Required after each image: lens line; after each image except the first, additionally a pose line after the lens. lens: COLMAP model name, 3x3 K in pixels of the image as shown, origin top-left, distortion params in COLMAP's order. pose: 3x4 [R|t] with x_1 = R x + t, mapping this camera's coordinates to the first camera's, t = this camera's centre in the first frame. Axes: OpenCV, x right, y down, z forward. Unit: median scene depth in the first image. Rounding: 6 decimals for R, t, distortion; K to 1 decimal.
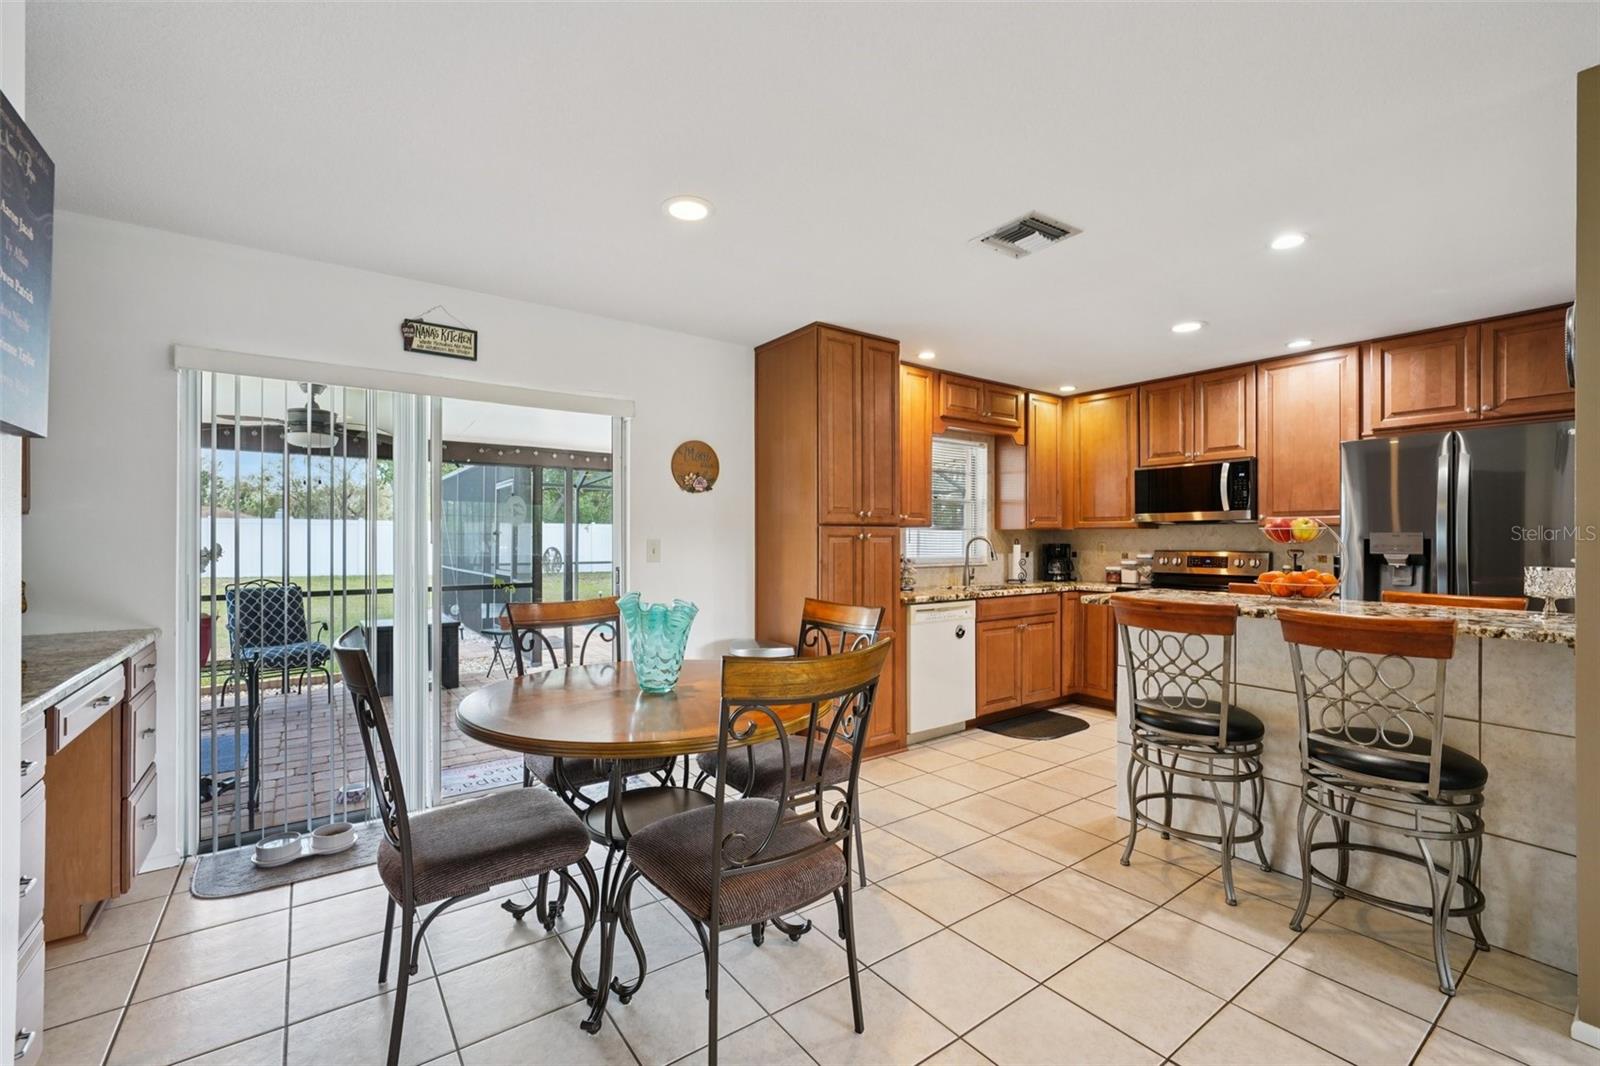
lens RADIAL K [[672.4, 0, 794.9], [0, 672.4, 535.6], [0, 0, 1]] dist [-0.010651, 0.004350]
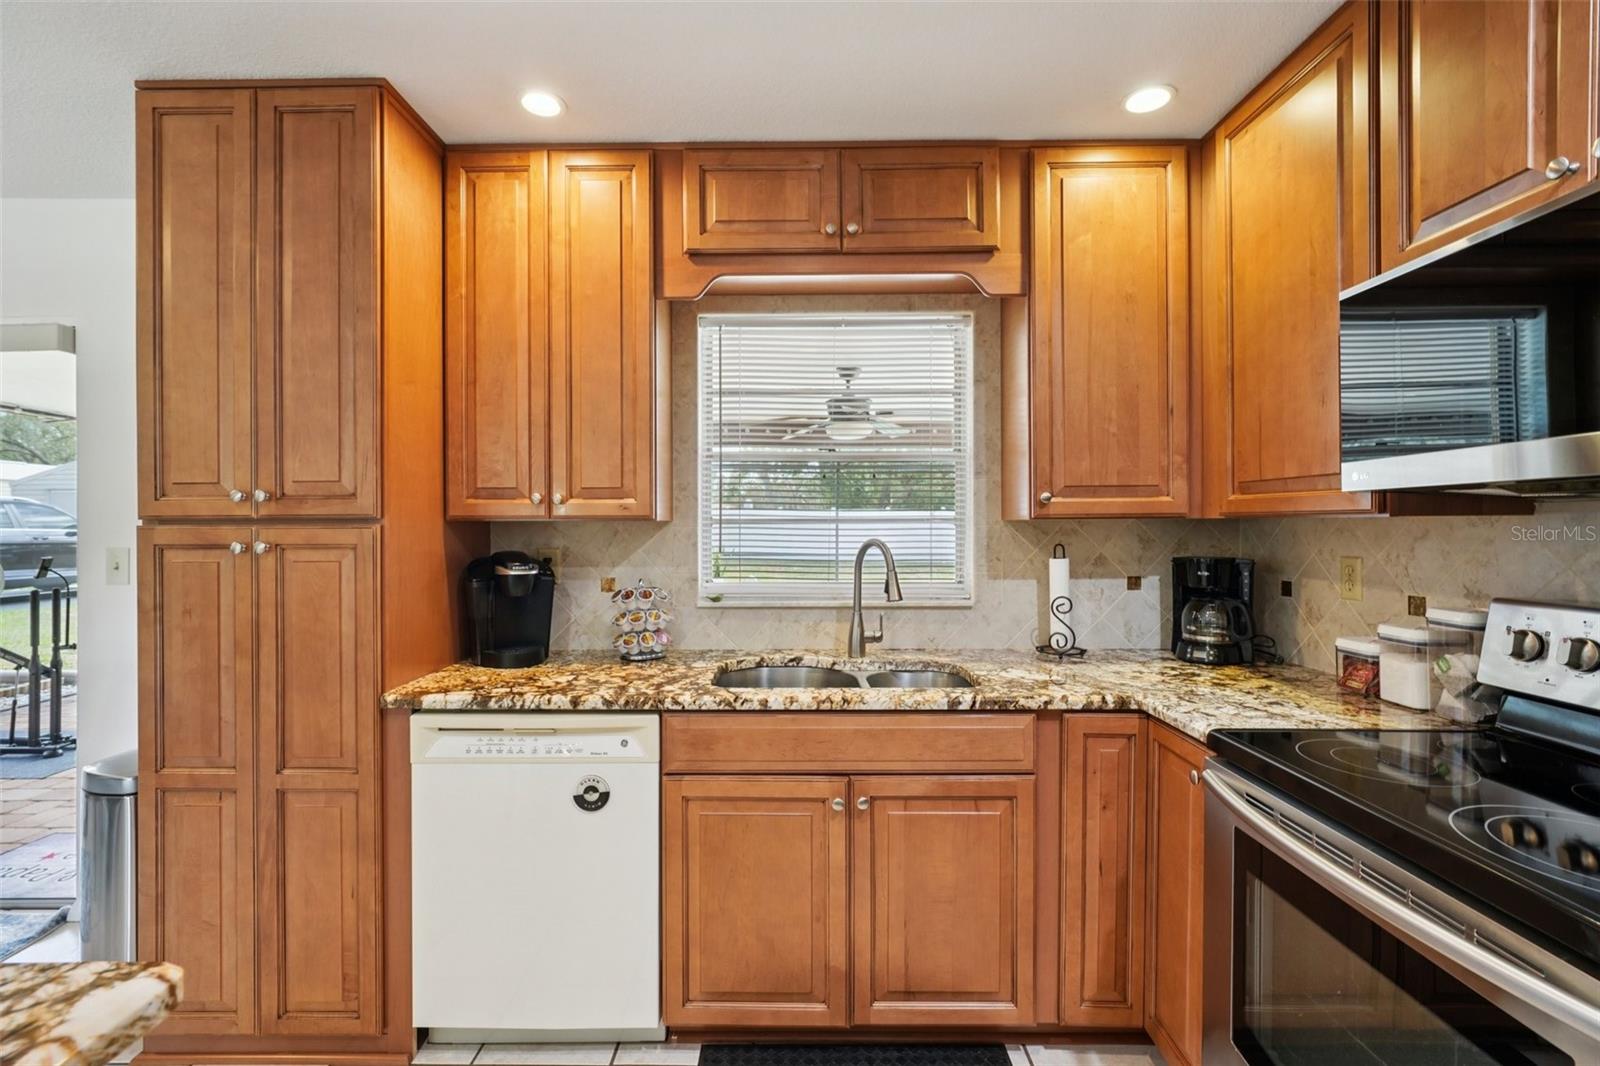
lens RADIAL K [[721.3, 0, 784.0], [0, 721.3, 519.1], [0, 0, 1]] dist [-0.002384, 0.001892]
pose [[0.804933, -0.008049, -0.593311, 0.639864], [0.006952, 0.999967, -0.004134, -0.012473], [0.593325, -0.000797, 0.804962, 0.811257]]
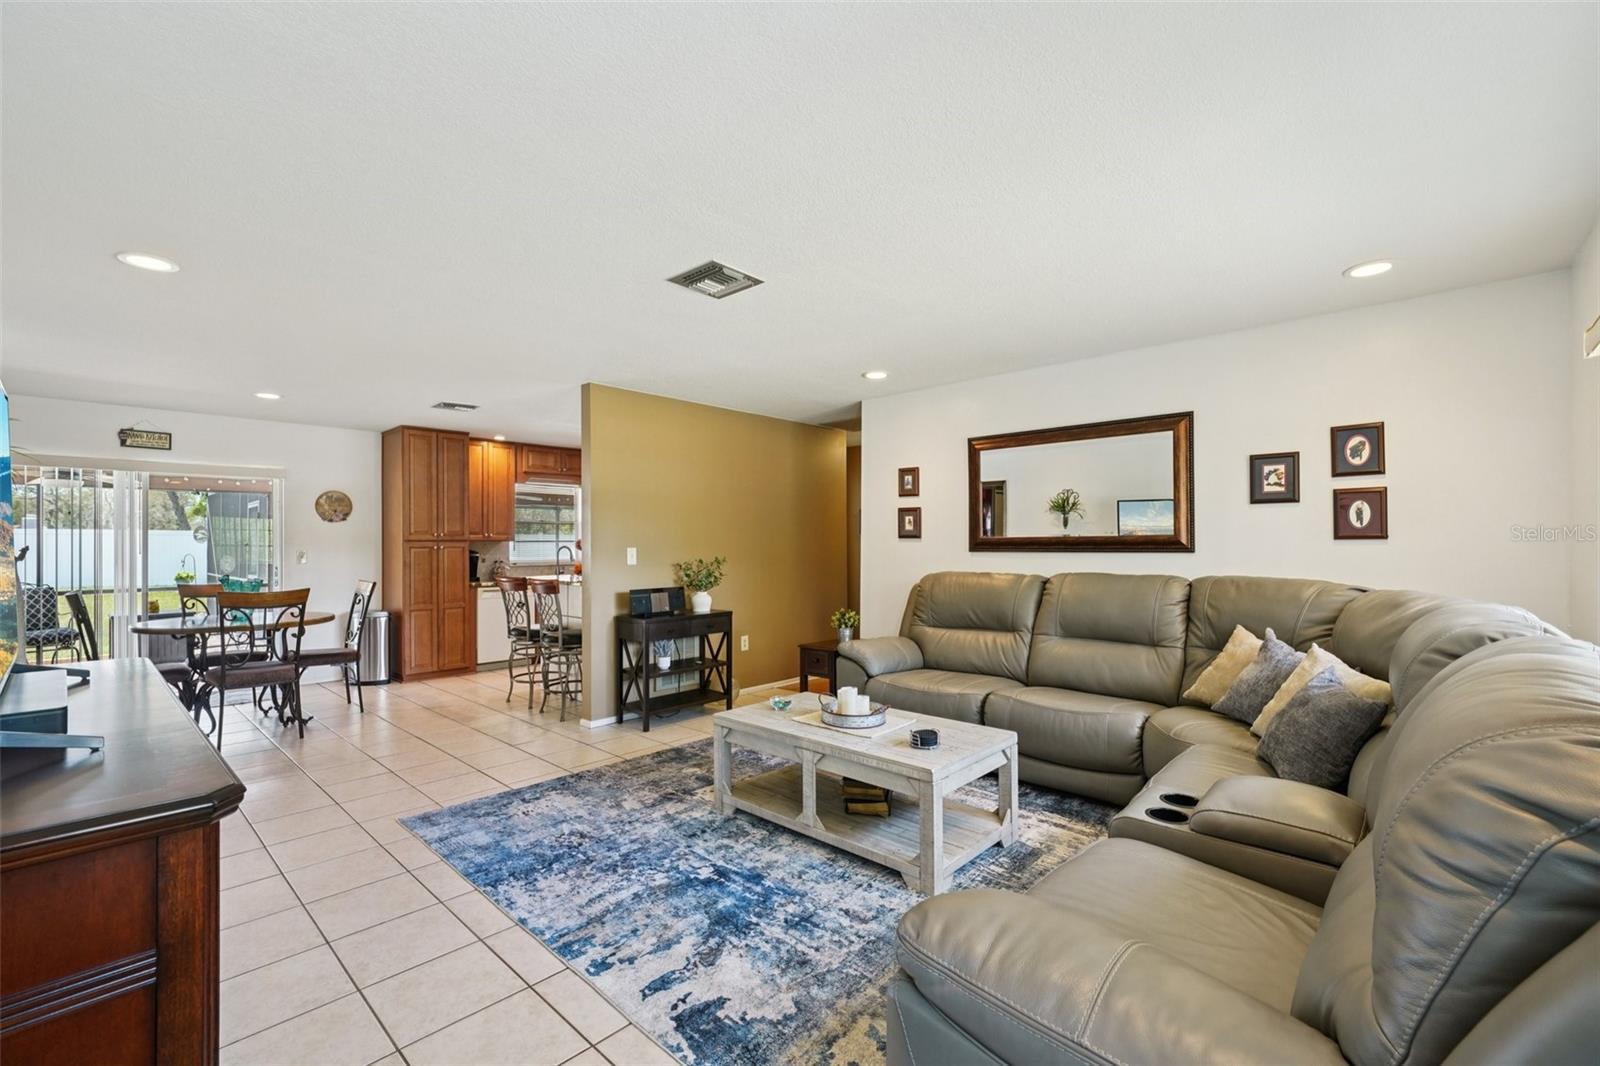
lens RADIAL K [[721.3, 0, 814.7], [0, 721.3, 542.1], [0, 0, 1]] dist [-0.002384, 0.001892]
pose [[0.983669, -0.006096, 0.179883, 0.704282], [0.005845, 0.999981, 0.001923, -0.010790], [-0.179891, -0.000840, 0.983686, -0.972591]]
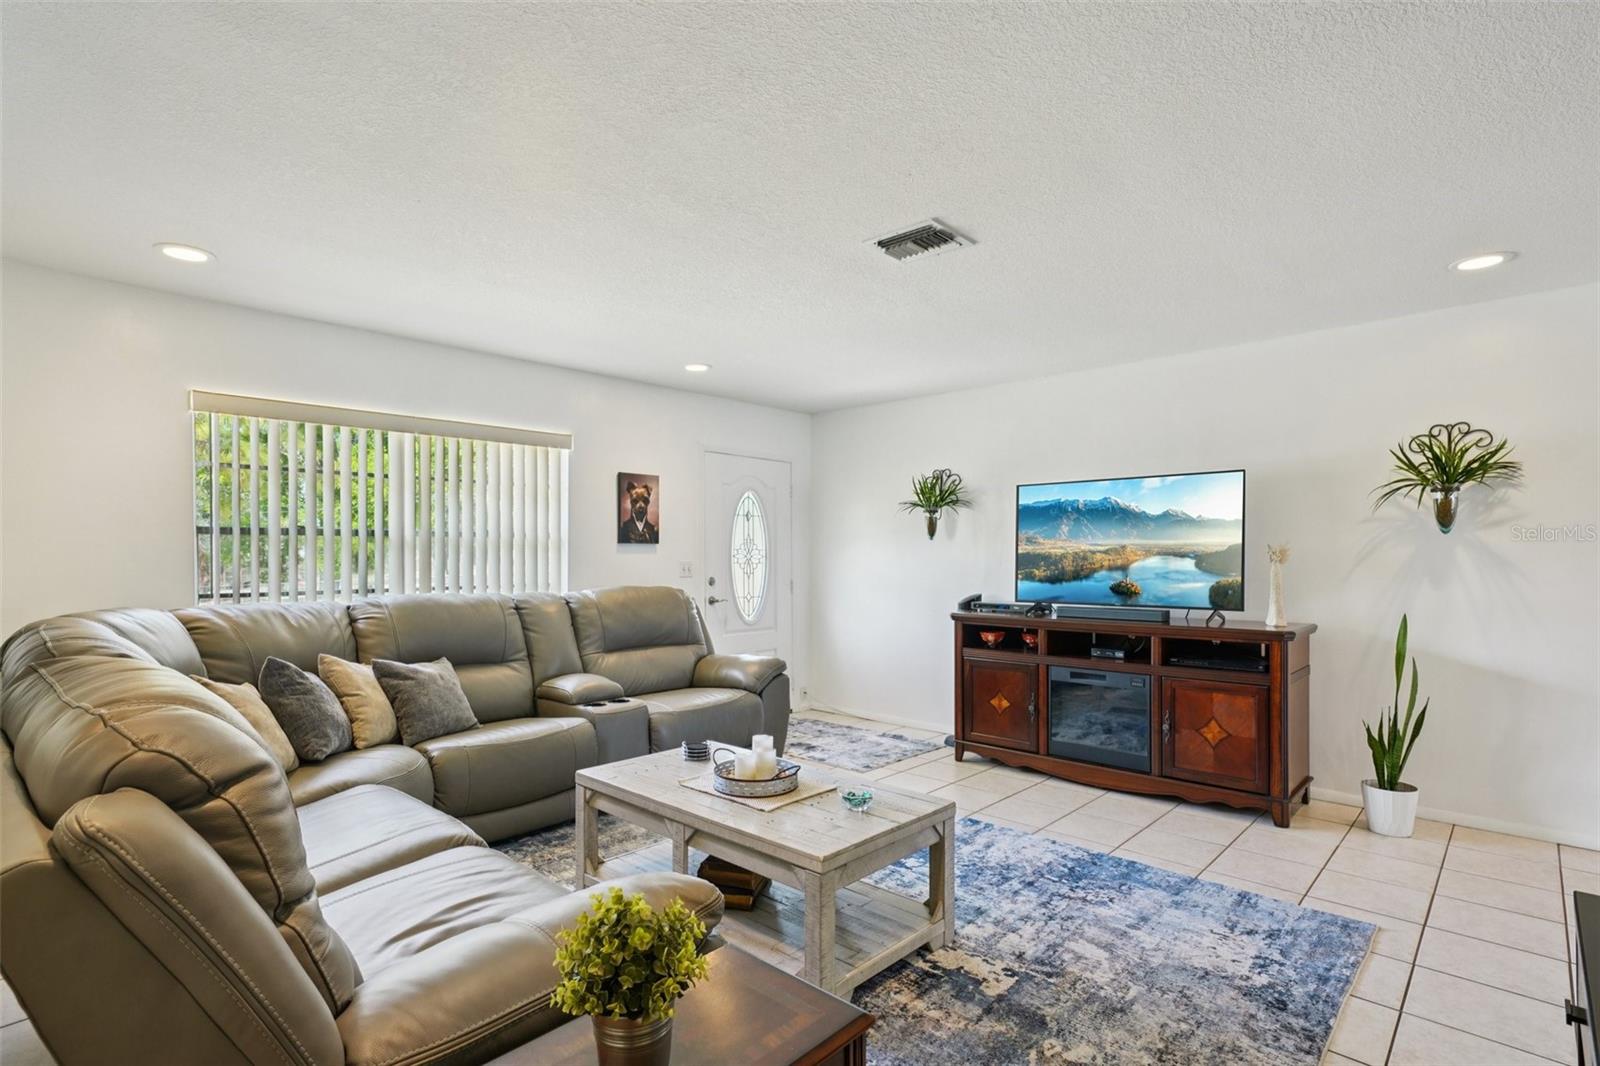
lens RADIAL K [[781.8, 0, 808.4], [0, 781.8, 548.5], [0, 0, 1]] dist [0.000776, 0.000014]
pose [[-0.984261, -0.000703, -0.176718, 0.987662], [0.001793, 0.999901, -0.013967, -0.001441], [0.176711, -0.014064, -0.984162, 0.608031]]
